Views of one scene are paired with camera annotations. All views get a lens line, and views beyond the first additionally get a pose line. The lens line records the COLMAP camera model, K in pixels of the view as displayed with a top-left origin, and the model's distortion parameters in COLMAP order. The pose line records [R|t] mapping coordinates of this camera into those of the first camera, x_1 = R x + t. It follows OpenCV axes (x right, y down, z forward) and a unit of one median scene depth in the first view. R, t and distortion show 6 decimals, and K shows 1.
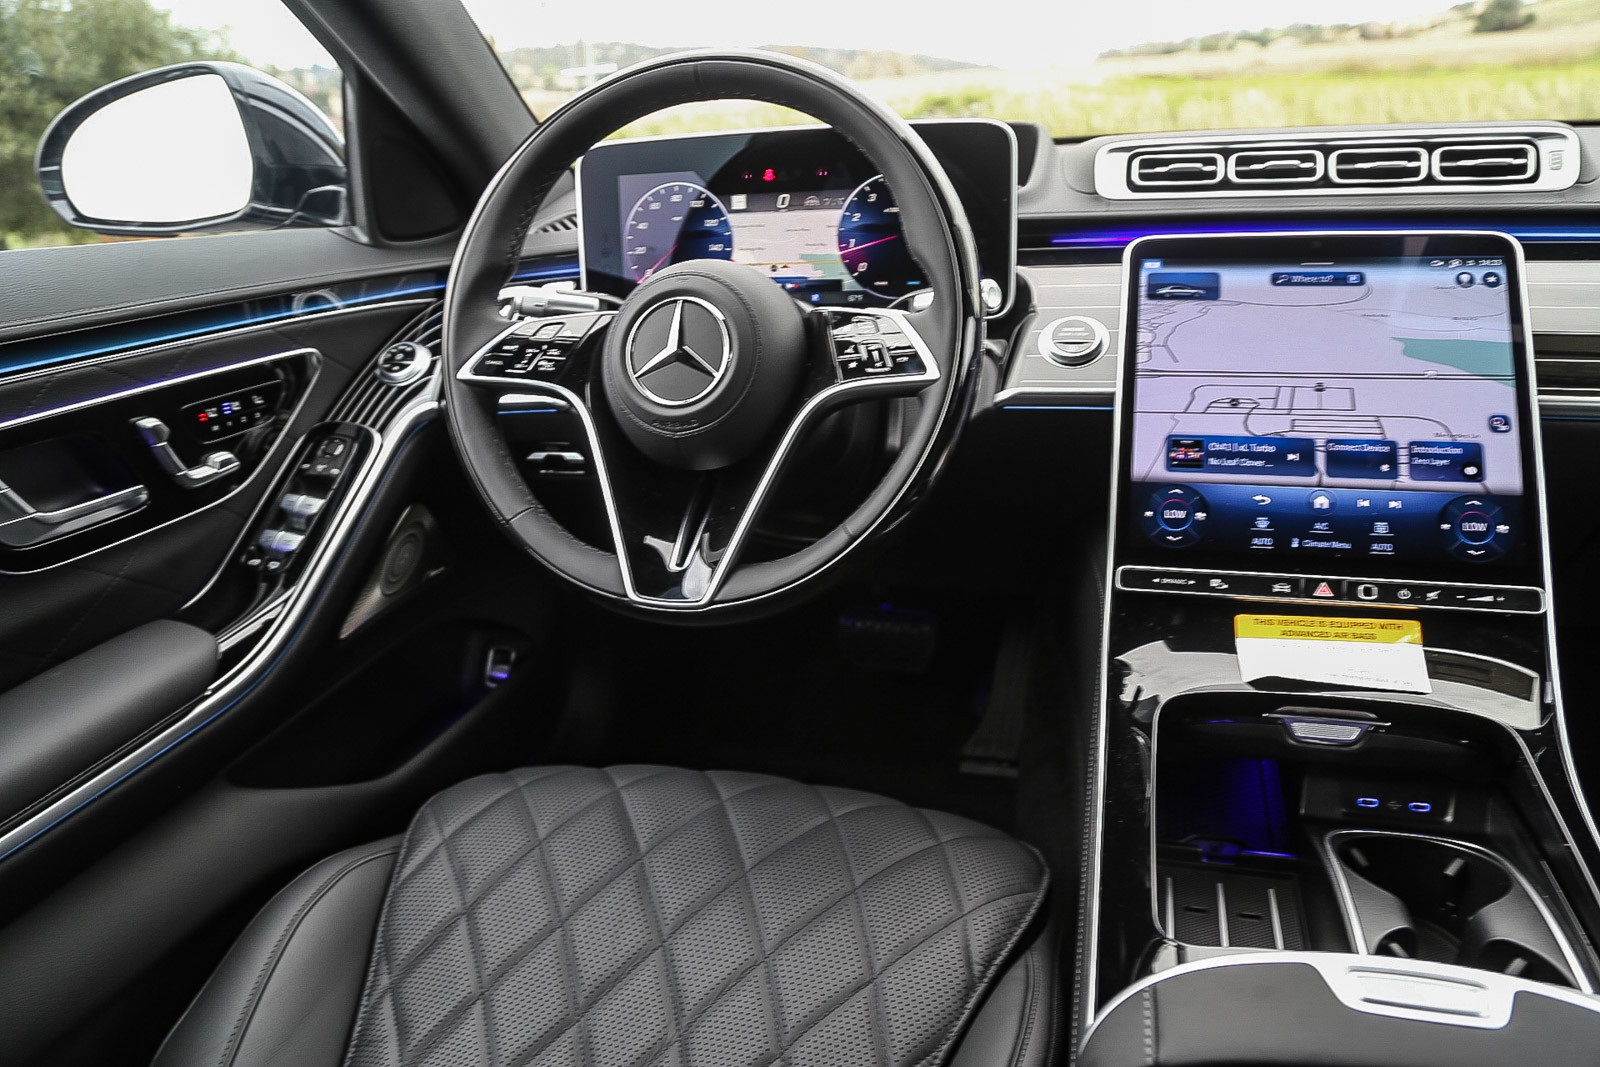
lens RADIAL K [[1085.5, 0, 792.4], [0, 1085.5, 533.1], [0, 0, 1]] dist [-0.095101, 0.040963]
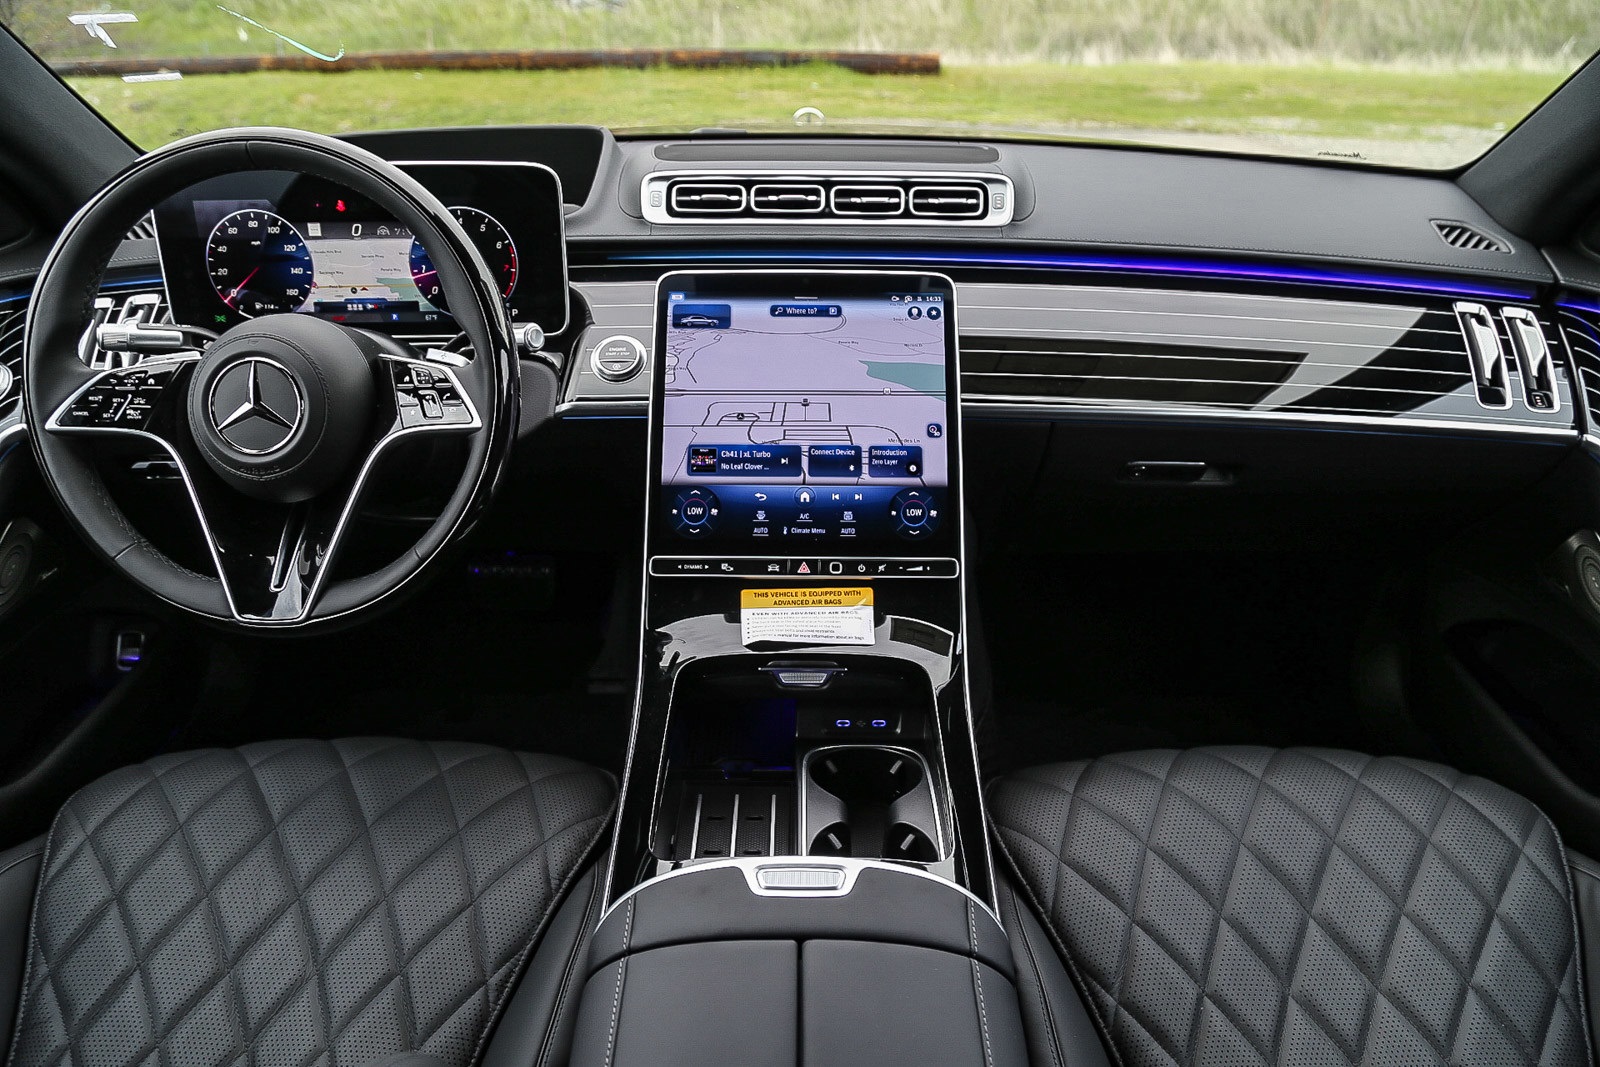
lens RADIAL K [[1085.5, 0, 806.6], [0, 1085.5, 554.3], [0, 0, 1]] dist [-0.095101, 0.040963]
pose [[0.954987, -0.080248, 0.285588, 0.112668], [0.041024, 0.989192, 0.140770, -0.136876], [-0.293798, -0.122718, 0.947957, -0.237348]]
